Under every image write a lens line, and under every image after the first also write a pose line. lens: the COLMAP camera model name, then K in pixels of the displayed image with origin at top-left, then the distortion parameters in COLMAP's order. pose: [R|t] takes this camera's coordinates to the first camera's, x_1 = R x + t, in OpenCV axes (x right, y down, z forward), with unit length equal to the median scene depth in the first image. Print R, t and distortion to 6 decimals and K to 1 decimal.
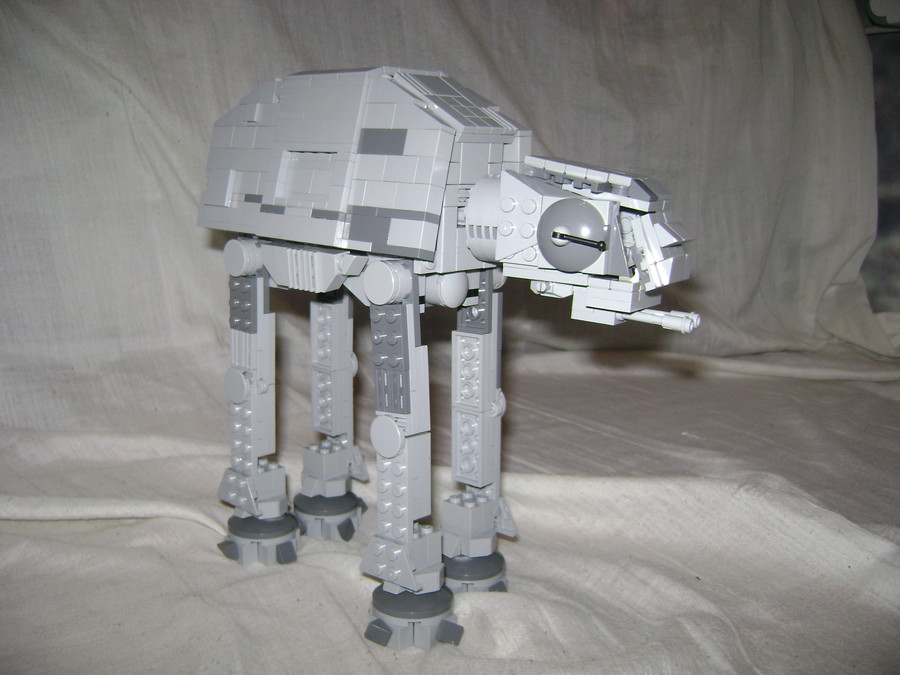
lens RADIAL K [[915.3, 0, 440.7], [0, 915.3, 336.7], [0, 0, 1]] dist [-0.133398, 0.000000]
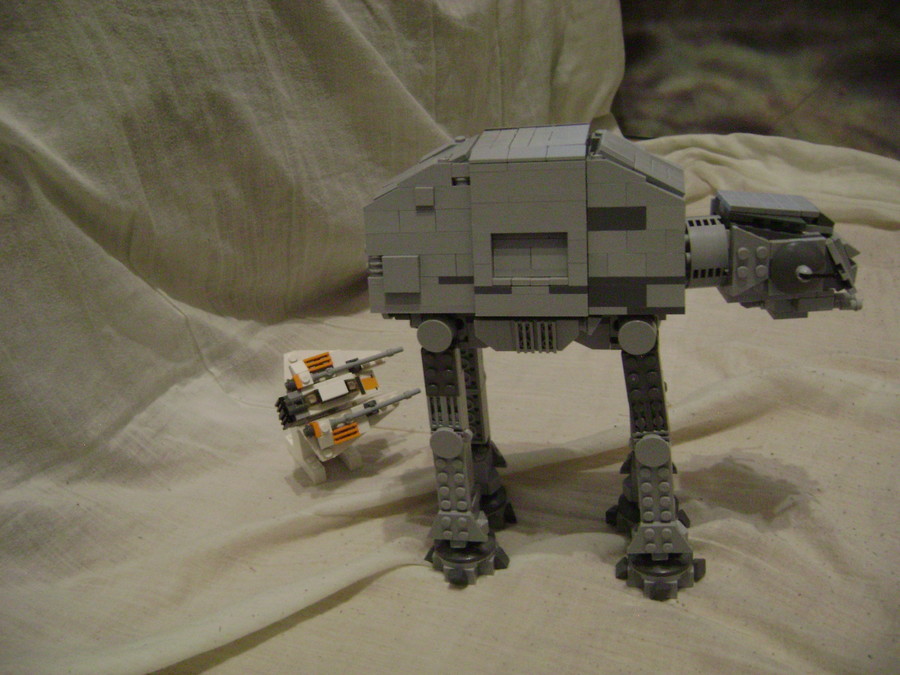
lens RADIAL K [[915.3, 0, 442.1], [0, 915.3, 341.5], [0, 0, 1]] dist [-0.133398, 0.000000]
pose [[0.864108, -0.318070, 0.390062, -0.703372], [0.220596, 0.935939, 0.274509, -0.408263], [-0.452388, -0.151159, 0.878918, 0.084568]]
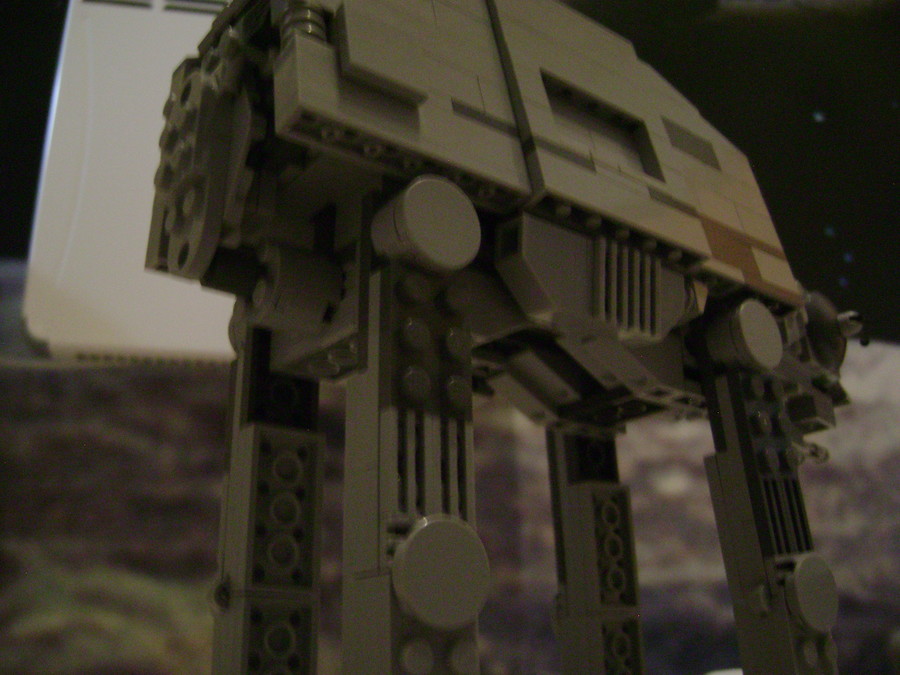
lens RADIAL K [[915.3, 0, 472.4], [0, 915.3, 346.8], [0, 0, 1]] dist [-0.133398, 0.000000]
pose [[0.168354, 0.300427, 0.938829, -0.635768], [0.220867, 0.916710, -0.332956, 0.102452], [-0.960664, 0.263411, 0.087977, 1.080011]]
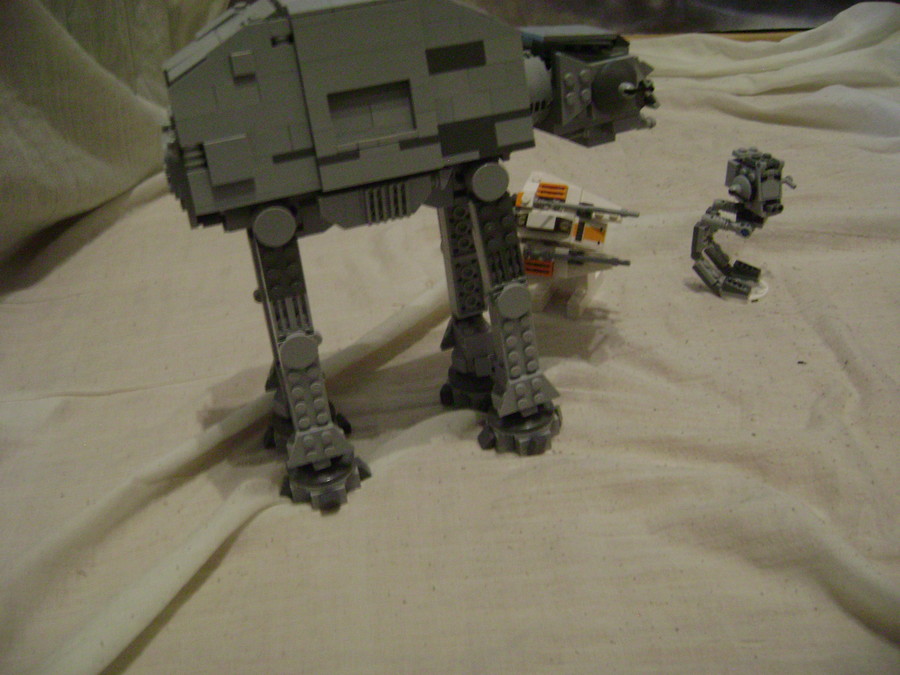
lens RADIAL K [[915.3, 0, 428.0], [0, 915.3, 332.2], [0, 0, 1]] dist [-0.133398, 0.000000]
pose [[0.509790, -0.506611, 0.695312, -0.925241], [0.281630, 0.861964, 0.421548, -0.372349], [-0.812895, -0.019080, 0.582098, 0.392073]]
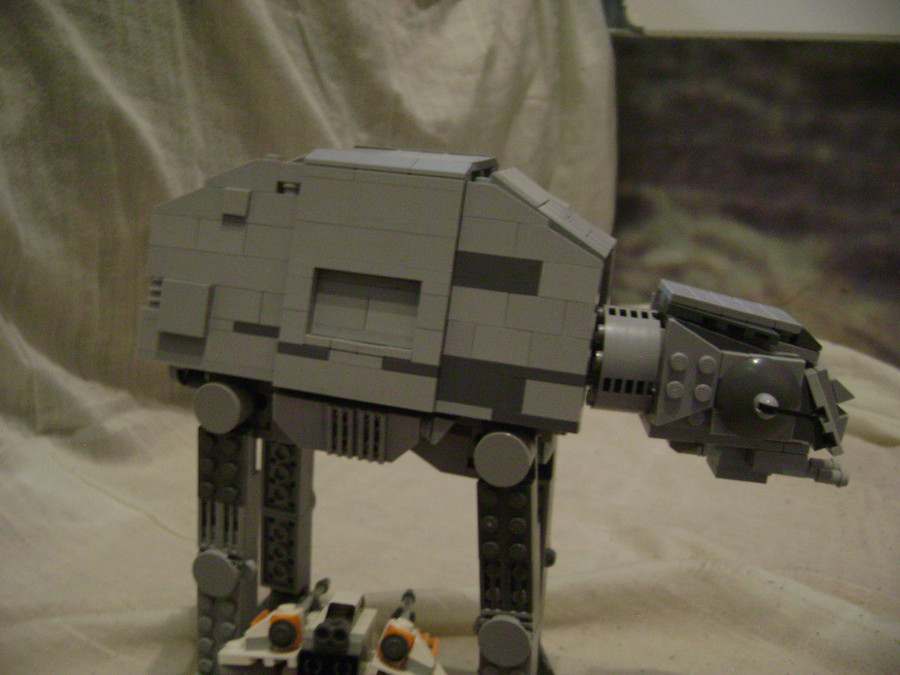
lens RADIAL K [[915.3, 0, 442.6], [0, 915.3, 343.4], [0, 0, 1]] dist [-0.133398, 0.000000]
pose [[0.893956, -0.070437, 0.442585, -0.423728], [0.037017, 0.995802, 0.083713, -0.211635], [-0.446624, -0.058452, 0.892810, 0.326059]]
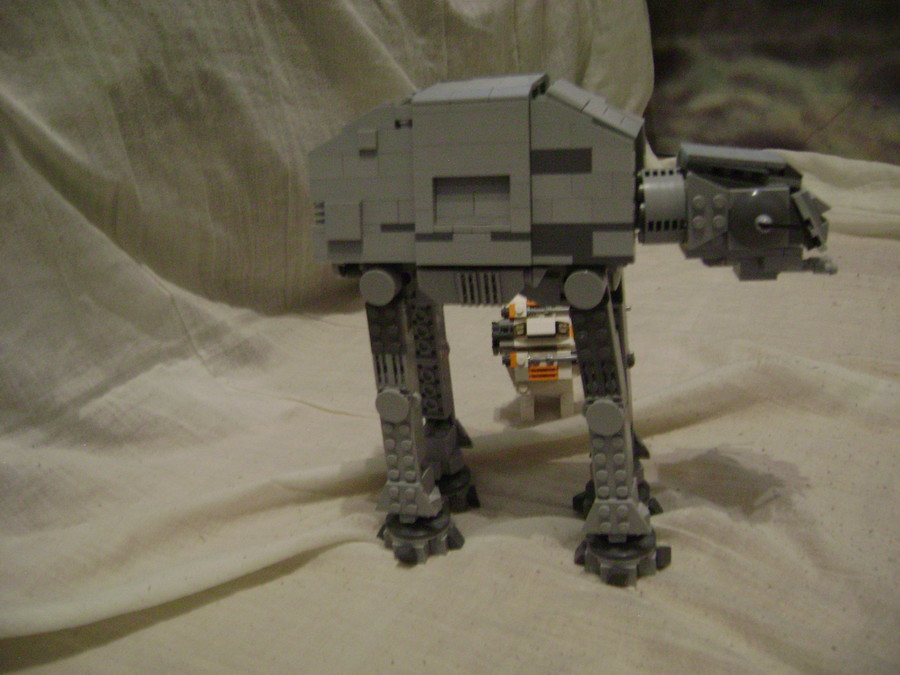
lens RADIAL K [[915.3, 0, 444.5], [0, 915.3, 342.2], [0, 0, 1]] dist [-0.133398, 0.000000]
pose [[0.899614, -0.267800, 0.344932, -0.584480], [0.204729, 0.956345, 0.208541, -0.249501], [-0.385721, -0.116989, 0.915168, 0.050766]]
